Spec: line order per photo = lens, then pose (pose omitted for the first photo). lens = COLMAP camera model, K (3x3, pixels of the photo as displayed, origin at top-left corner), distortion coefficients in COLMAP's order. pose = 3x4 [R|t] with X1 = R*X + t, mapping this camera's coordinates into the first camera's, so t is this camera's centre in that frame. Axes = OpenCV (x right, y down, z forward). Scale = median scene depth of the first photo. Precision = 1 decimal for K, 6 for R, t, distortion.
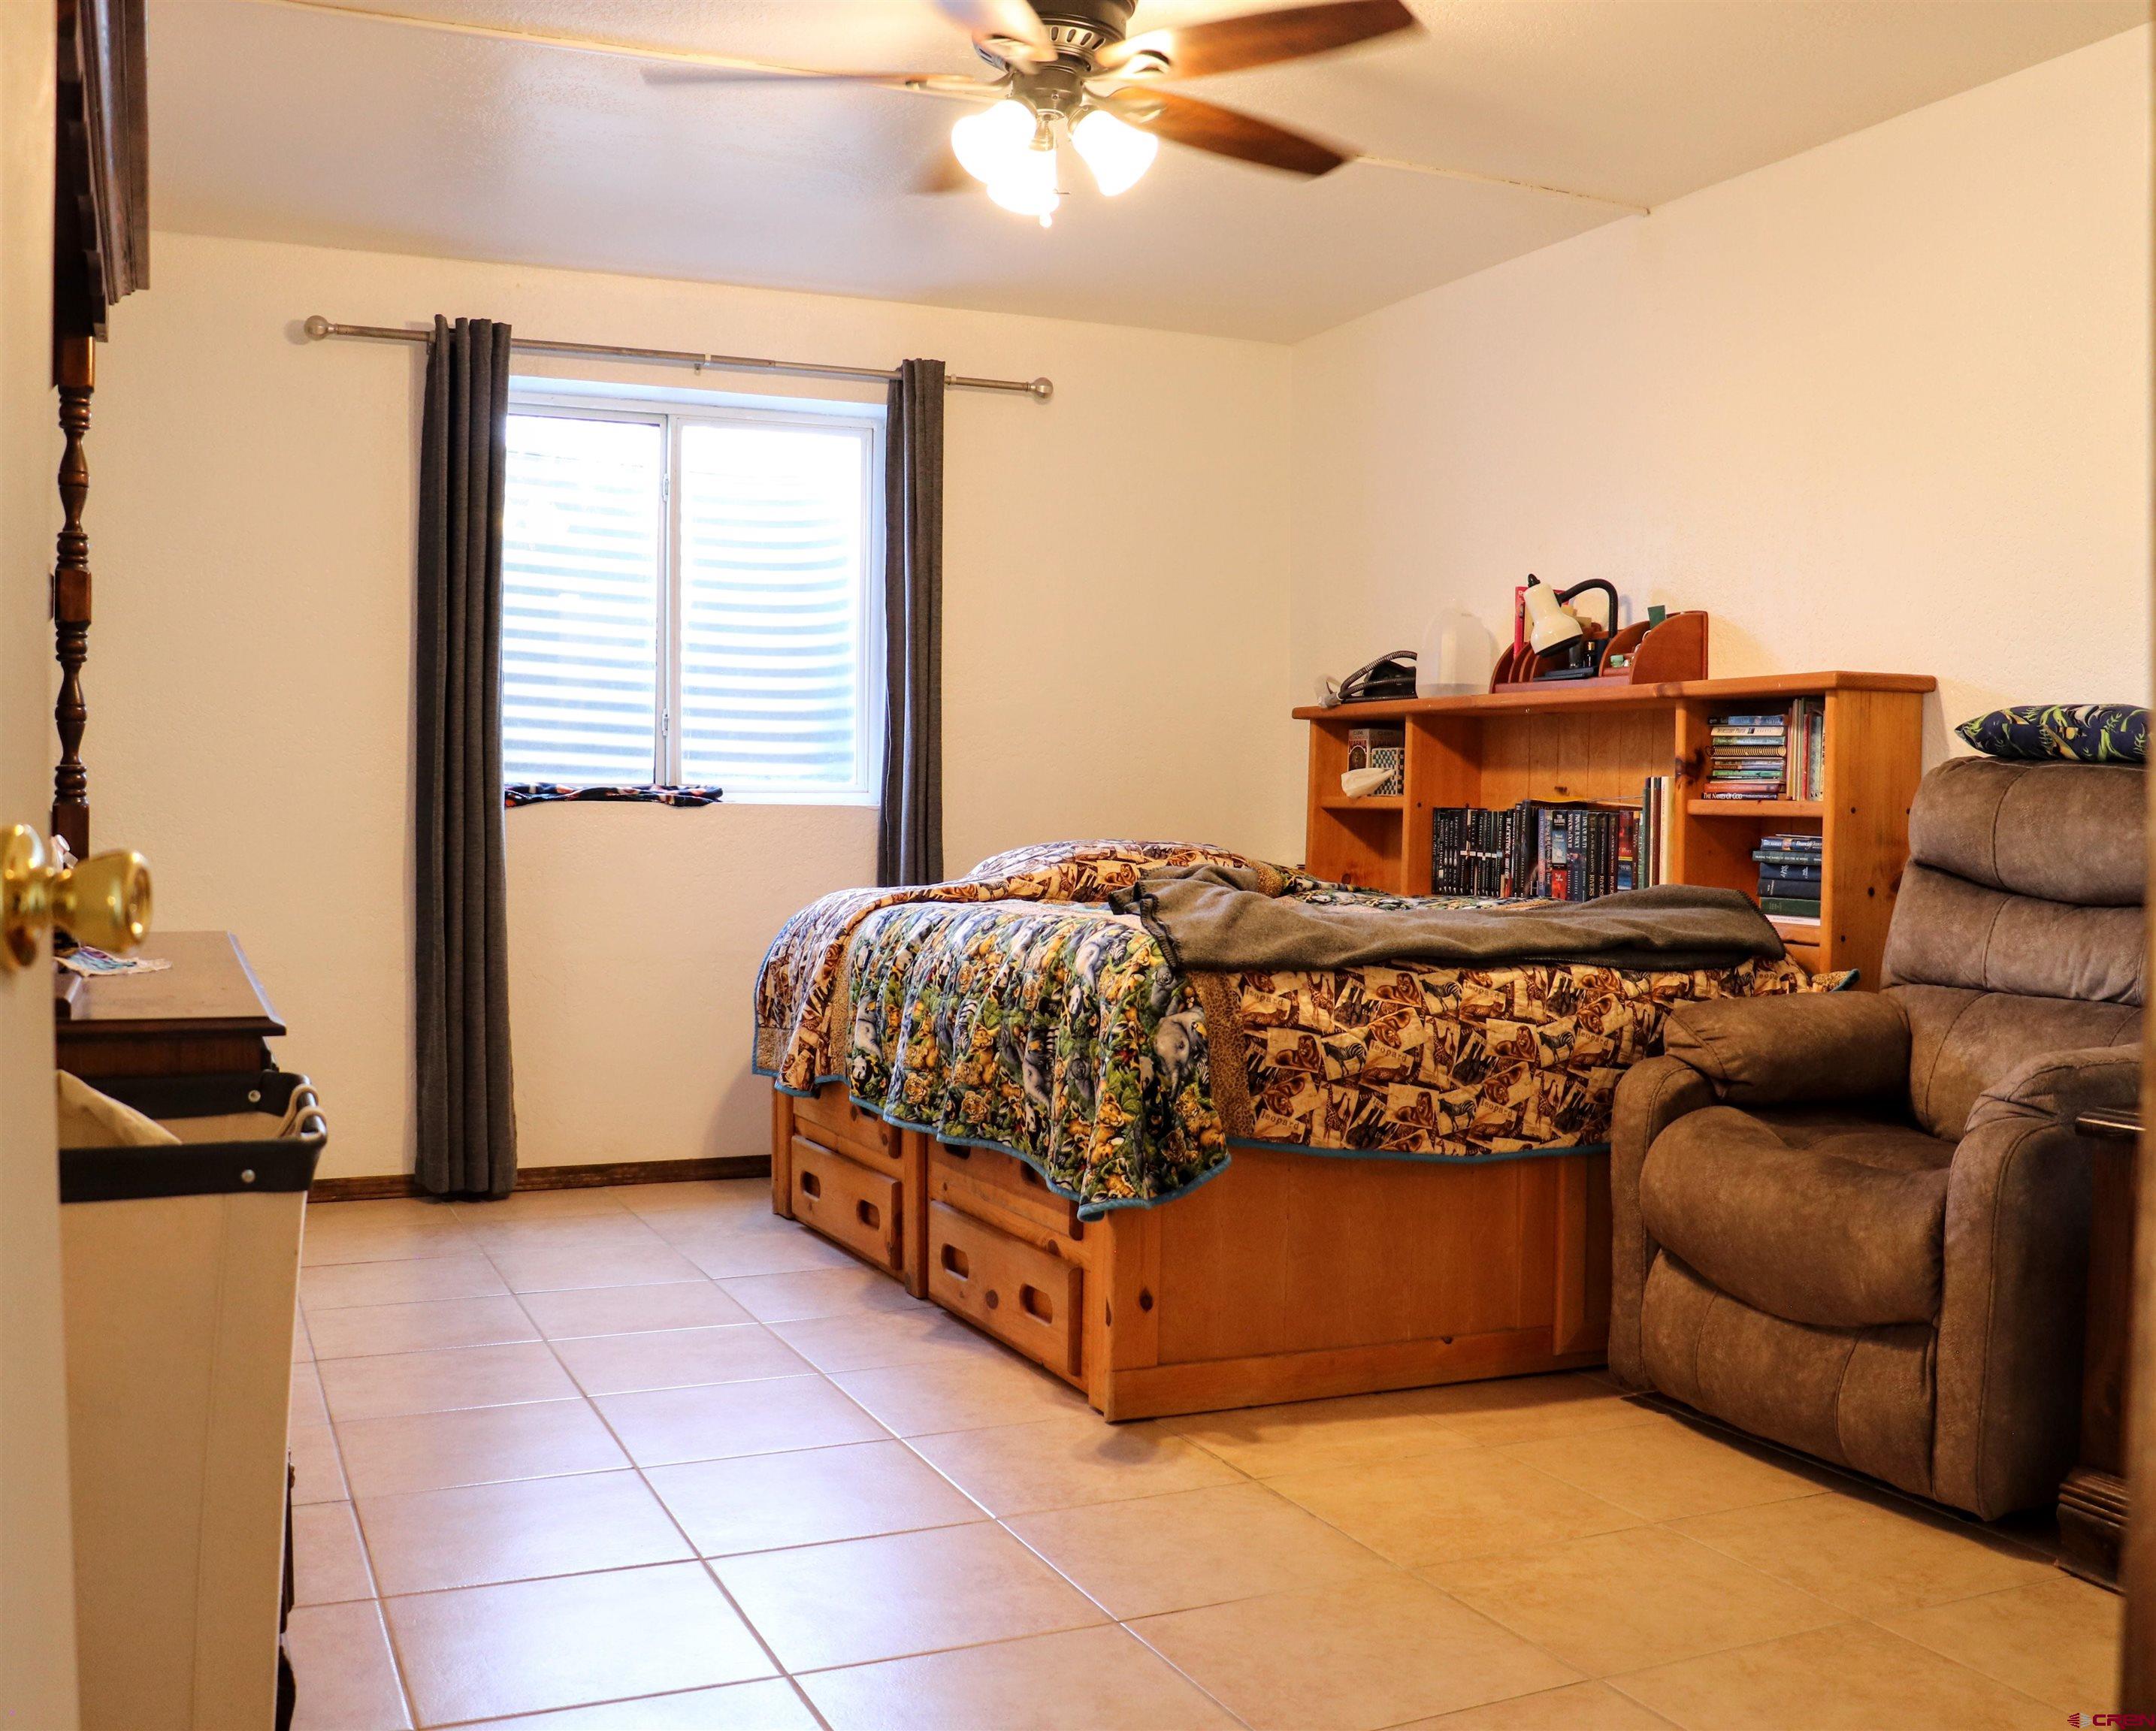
lens RADIAL K [[2141.4, 0, 1077.7], [0, 2141.4, 863.2], [0, 0, 1]] dist [-0.022717, 0.000000]
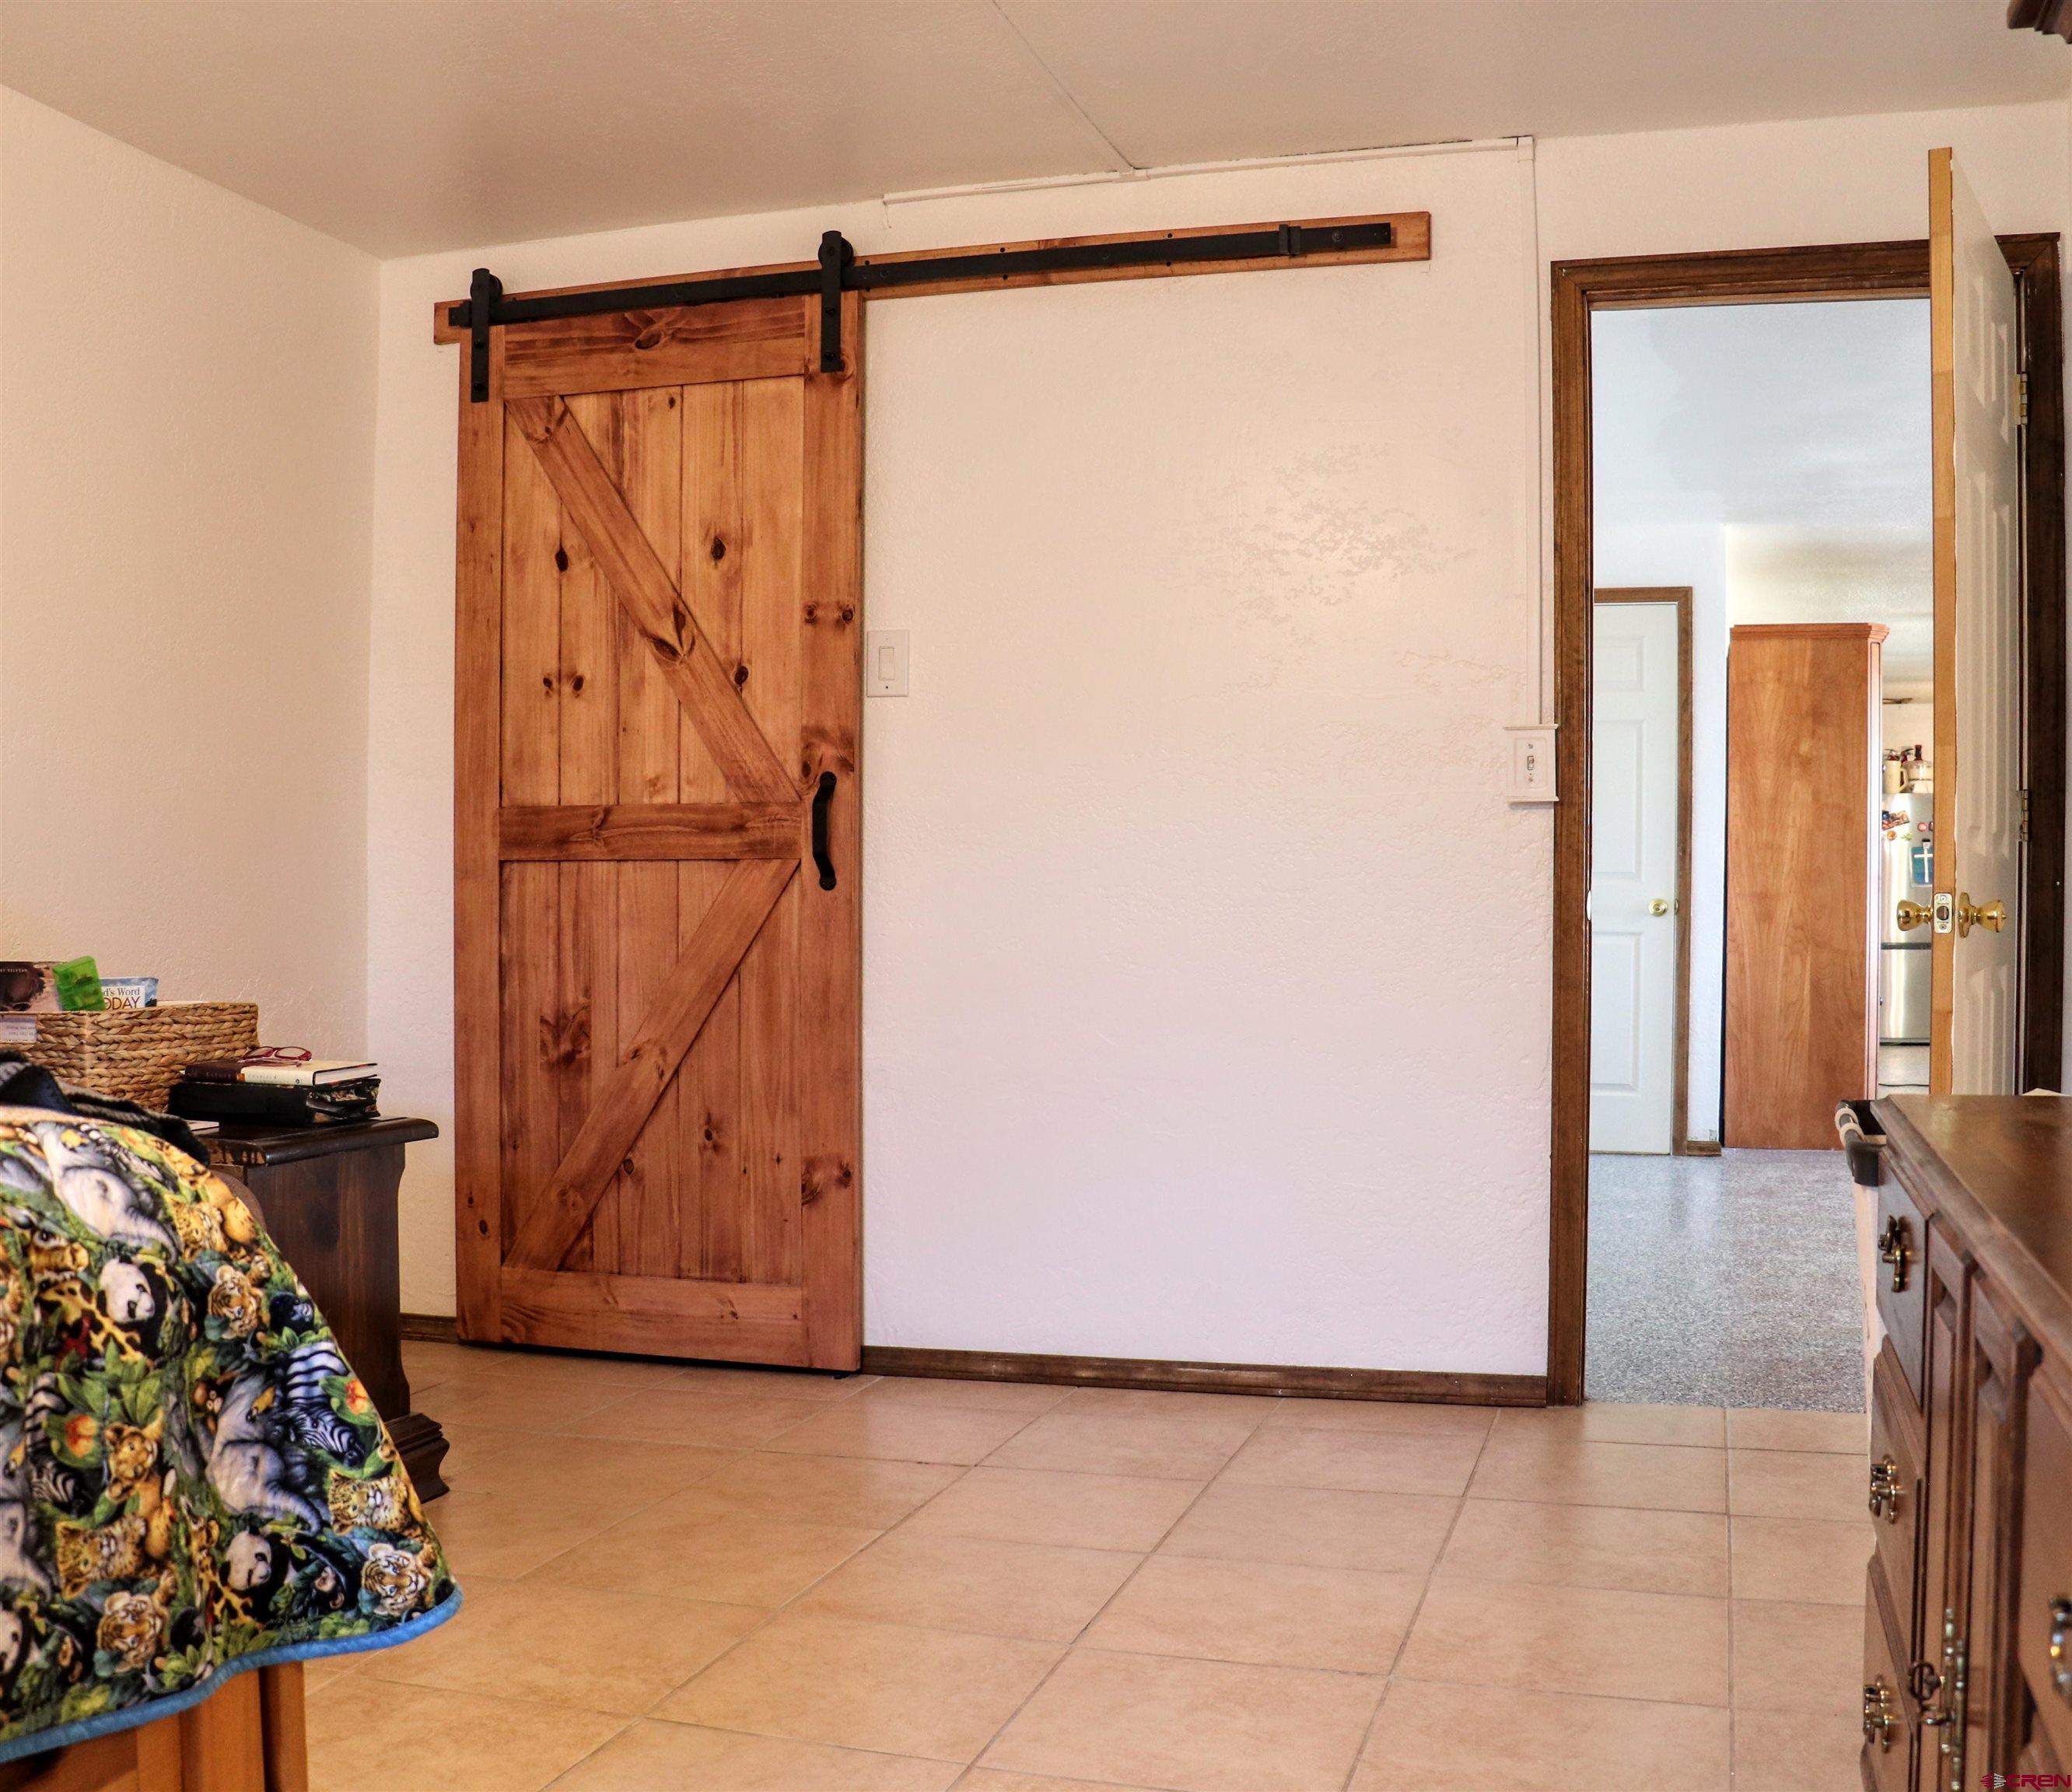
lens RADIAL K [[2329.5, 0, 1037.0], [0, 2329.5, 899.9], [0, 0, 1]] dist [-0.020680, 0.000000]
pose [[-0.770389, -0.013241, 0.637436, -0.578020], [-0.005516, 0.999885, 0.014104, -0.033921], [-0.637550, 0.007349, -0.770374, 1.569449]]
